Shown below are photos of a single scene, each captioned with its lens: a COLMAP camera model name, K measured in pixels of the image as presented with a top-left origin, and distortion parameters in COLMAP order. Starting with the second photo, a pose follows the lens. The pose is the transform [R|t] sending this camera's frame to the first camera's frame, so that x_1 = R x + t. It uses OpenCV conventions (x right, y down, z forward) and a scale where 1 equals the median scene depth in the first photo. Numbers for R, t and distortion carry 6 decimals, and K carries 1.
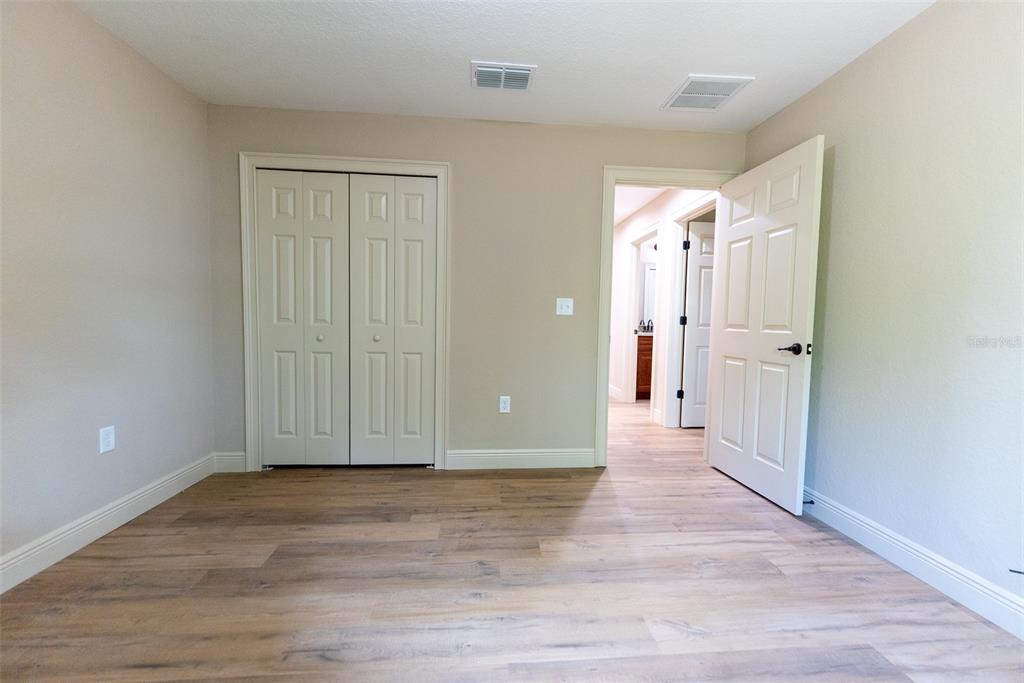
lens RADIAL K [[409.1, 0, 515.2], [0, 409.1, 343.4], [0, 0, 1]] dist [-0.000338, -0.000614]
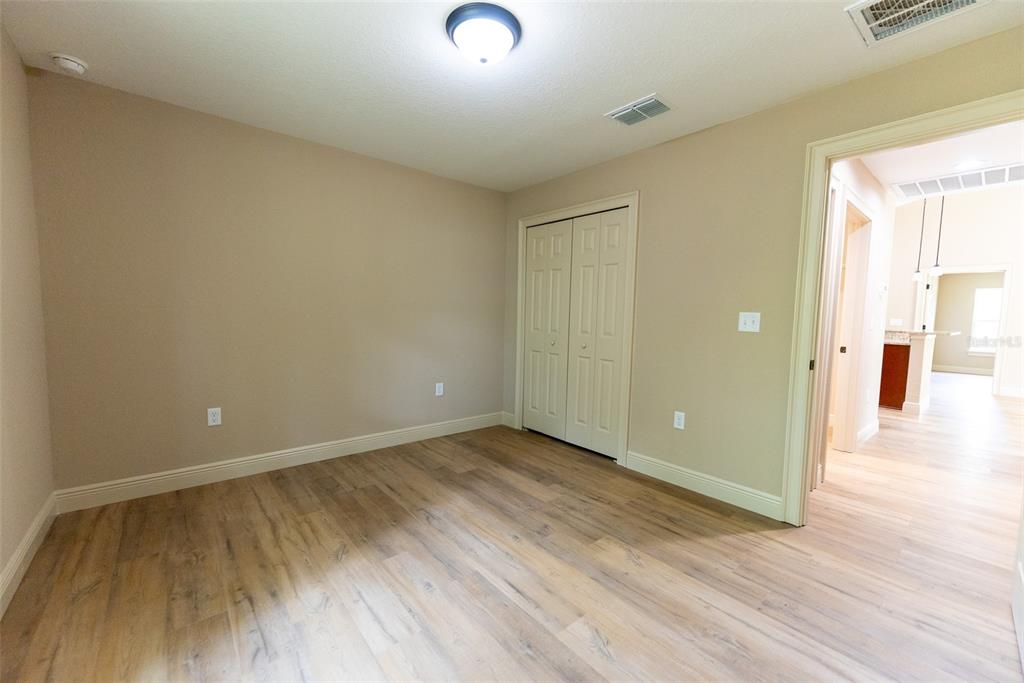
lens RADIAL K [[409.1, 0, 515.2], [0, 409.1, 343.4], [0, 0, 1]] dist [-0.000338, -0.000614]
pose [[0.584732, 0.054122, -0.809419, 0.653068], [-0.059096, 0.997963, 0.024038, -0.044643], [0.809071, 0.033778, 0.586739, 0.114334]]
